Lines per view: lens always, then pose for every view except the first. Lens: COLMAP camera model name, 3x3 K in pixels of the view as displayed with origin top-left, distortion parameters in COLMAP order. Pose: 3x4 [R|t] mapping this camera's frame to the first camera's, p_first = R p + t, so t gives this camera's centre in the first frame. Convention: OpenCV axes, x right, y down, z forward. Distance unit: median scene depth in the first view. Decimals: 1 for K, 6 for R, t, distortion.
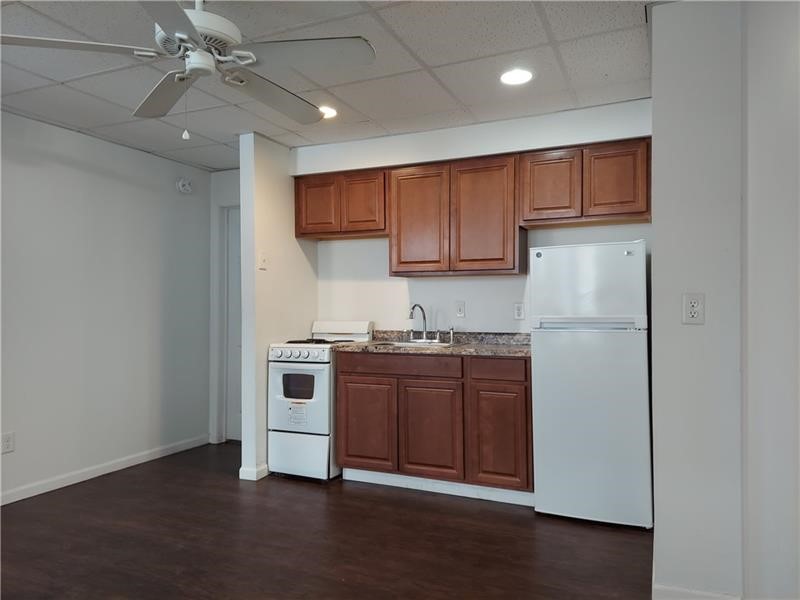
lens RADIAL K [[571.3, 0, 400.0], [0, 571.3, 300.0], [0, 0, 1]] dist [0.033892, -0.002072]
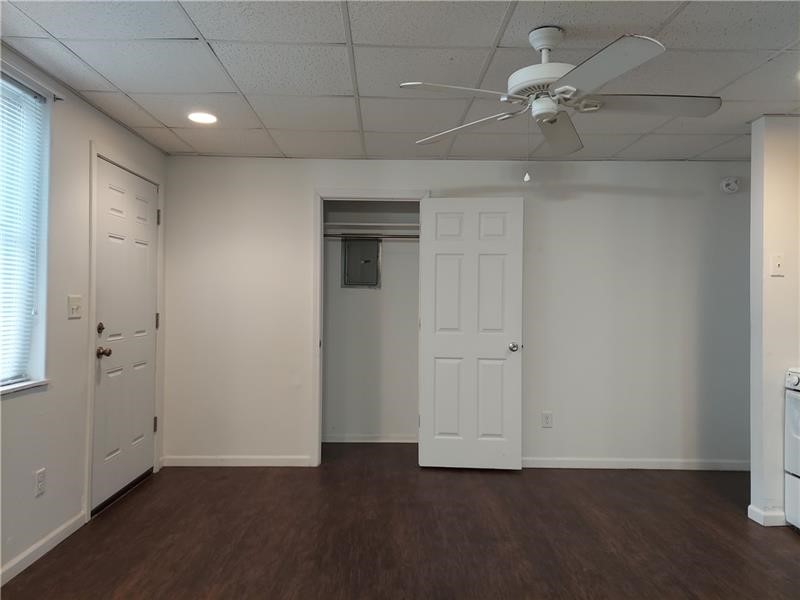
lens RADIAL K [[571.3, 0, 400.0], [0, 571.3, 300.0], [0, 0, 1]] dist [0.033892, -0.002072]
pose [[0.424291, 0.005778, -0.905507, 0.293389], [0.003540, 0.999961, 0.008040, -0.027791], [0.905519, -0.006616, 0.424255, 0.150244]]
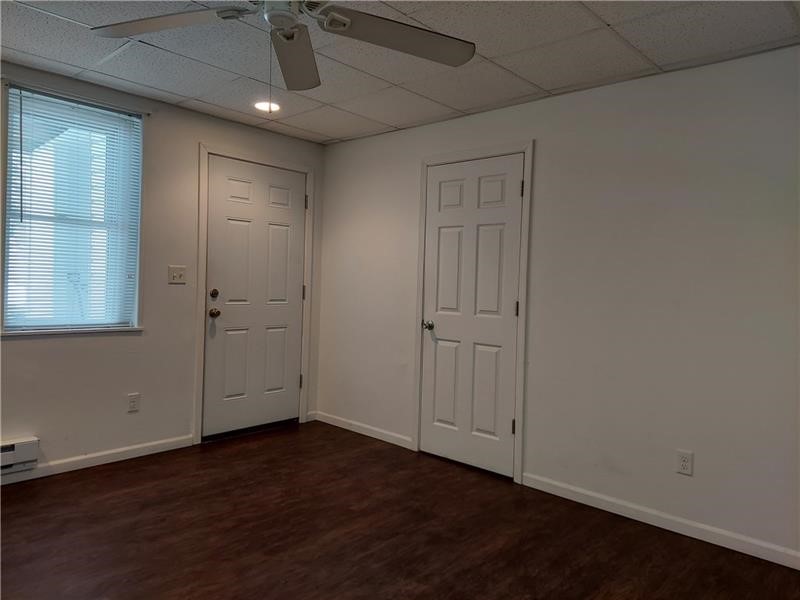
lens RADIAL K [[565.1, 0, 380.0], [0, 565.1, 300.9], [0, 0, 1]] dist [0.052644, -0.001371]
pose [[-0.326212, 0.027334, -0.944901, 0.220737], [-0.018141, 0.999217, 0.035168, -0.008883], [0.945122, 0.028614, -0.325461, 0.762348]]
